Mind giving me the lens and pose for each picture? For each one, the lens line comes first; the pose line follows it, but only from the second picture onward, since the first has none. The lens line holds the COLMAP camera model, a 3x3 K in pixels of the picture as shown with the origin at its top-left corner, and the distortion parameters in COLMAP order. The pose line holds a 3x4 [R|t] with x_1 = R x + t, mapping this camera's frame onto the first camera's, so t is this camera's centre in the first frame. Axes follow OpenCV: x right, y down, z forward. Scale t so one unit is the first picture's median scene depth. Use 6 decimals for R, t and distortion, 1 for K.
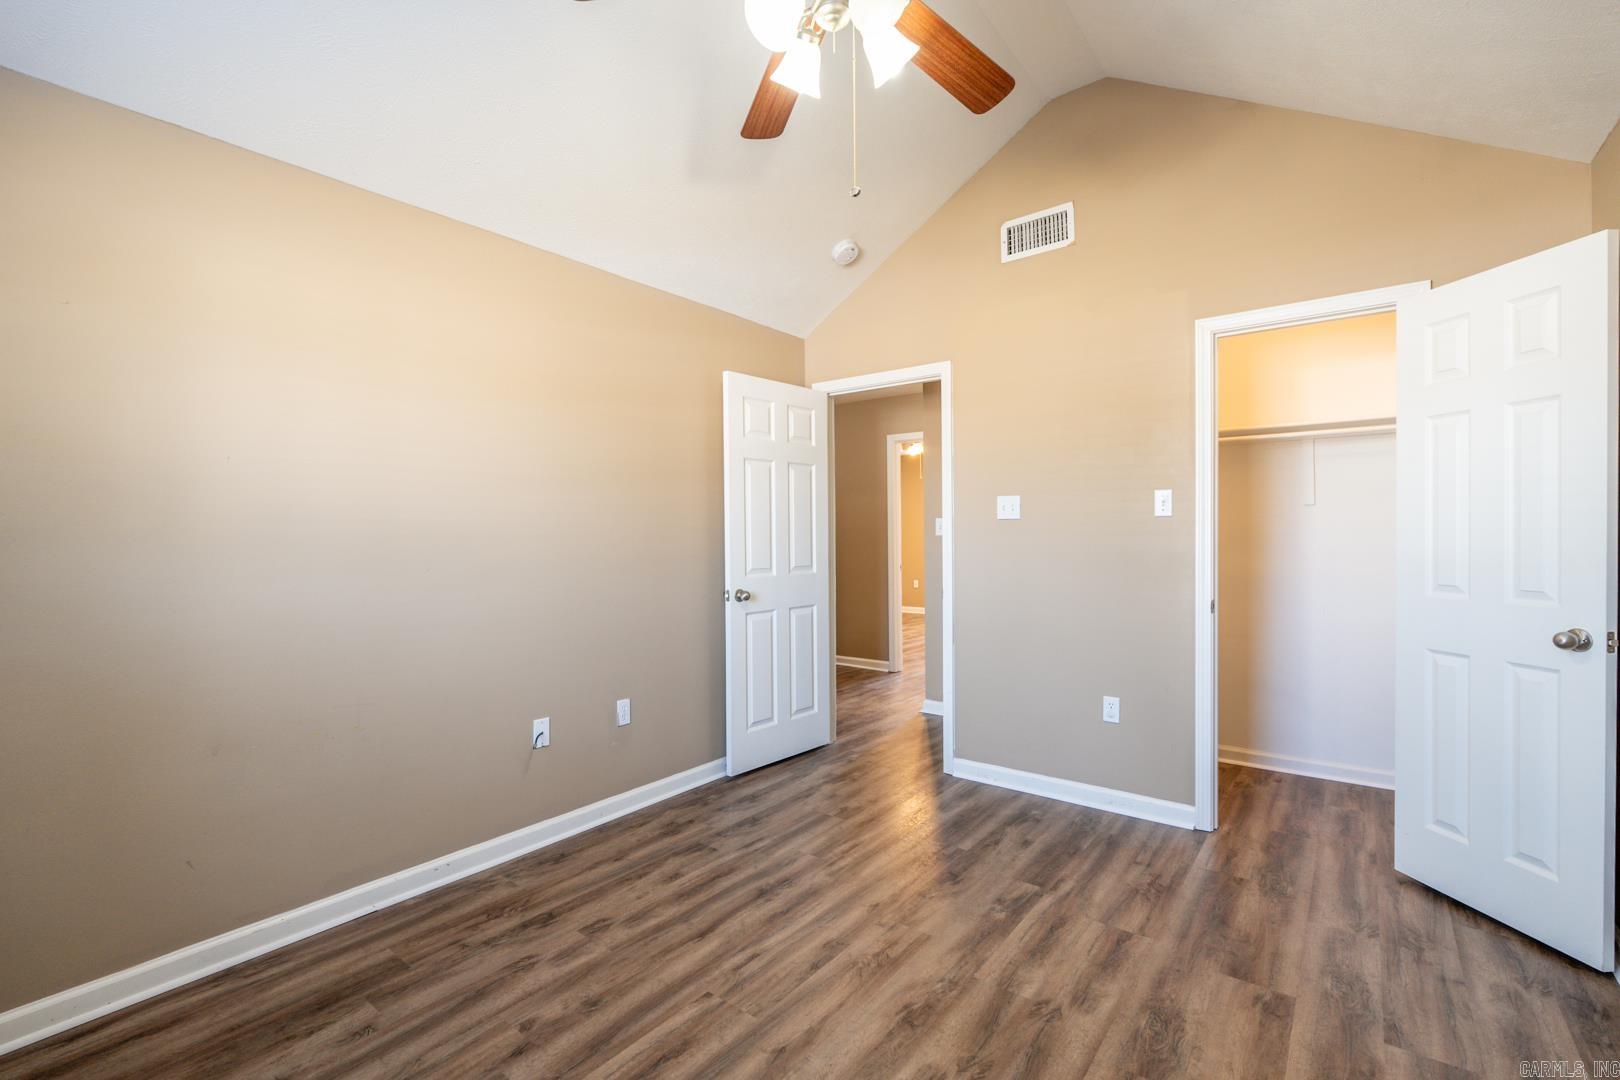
lens RADIAL K [[724.3, 0, 812.8], [0, 724.3, 530.5], [0, 0, 1]] dist [-0.003477, -0.000597]
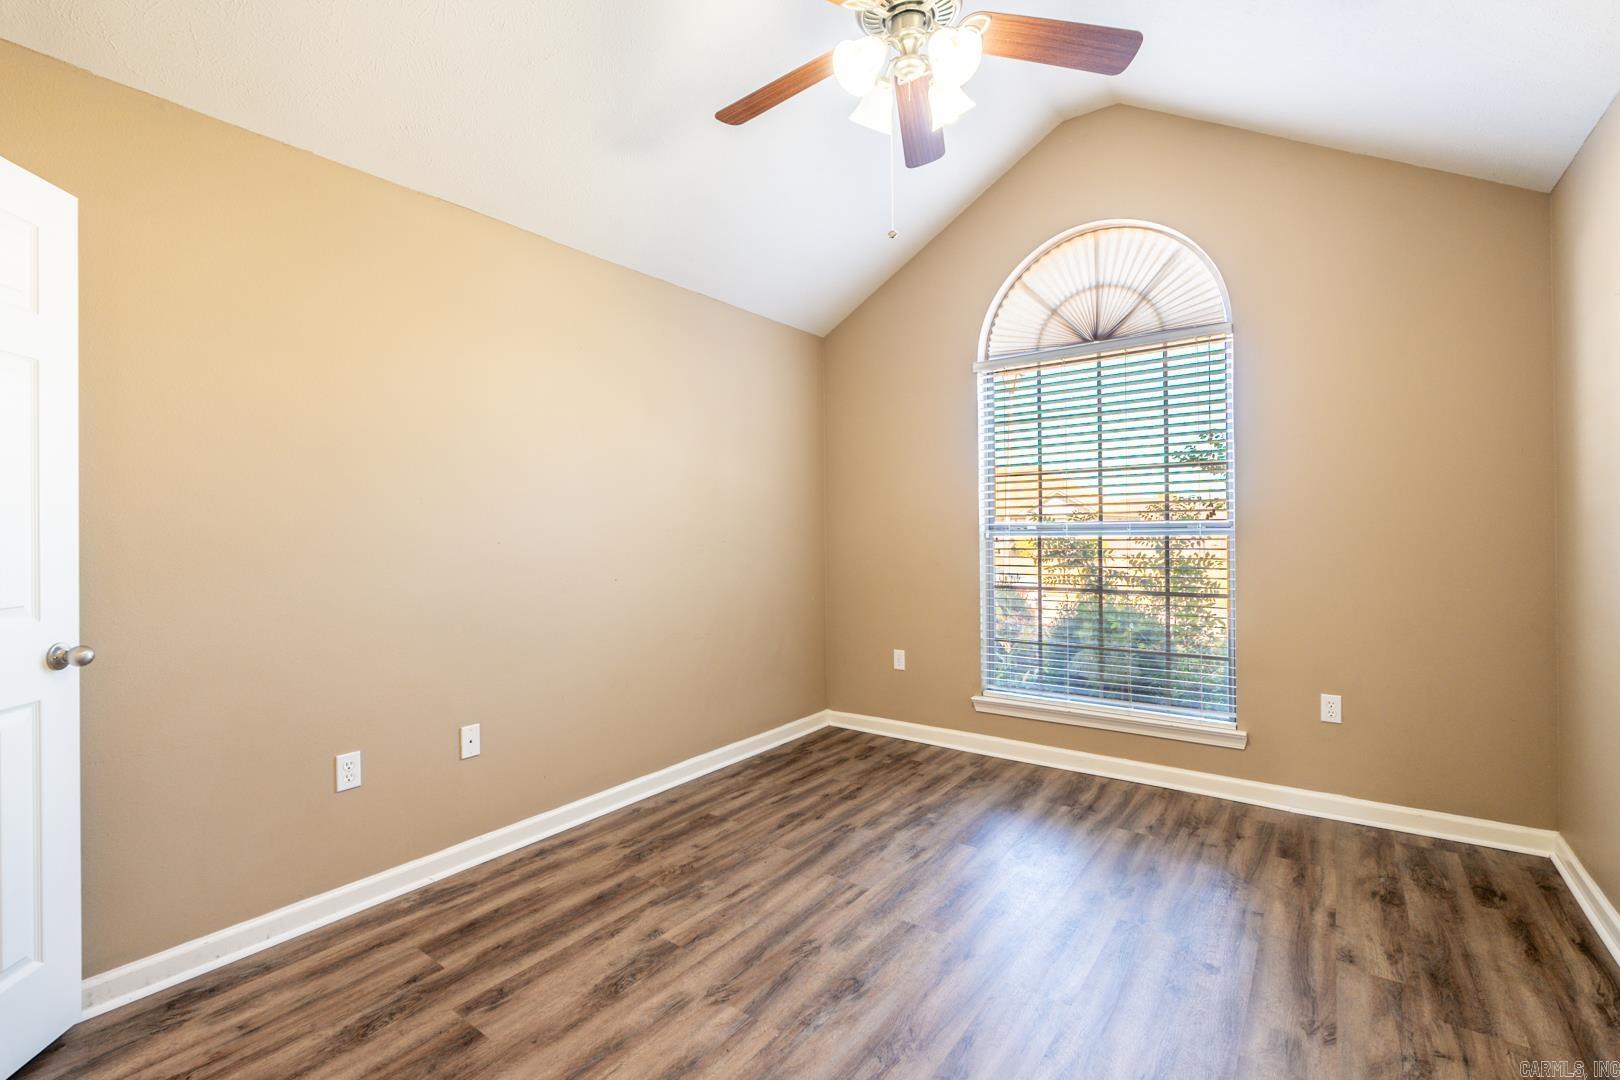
lens RADIAL K [[724.3, 0, 812.8], [0, 724.3, 530.5], [0, 0, 1]] dist [-0.003477, -0.000597]
pose [[-0.999347, 0.015688, -0.032543, 0.209637], [0.015786, 0.999872, -0.002762, 0.024341], [0.032495, -0.003273, -0.999467, 1.935497]]
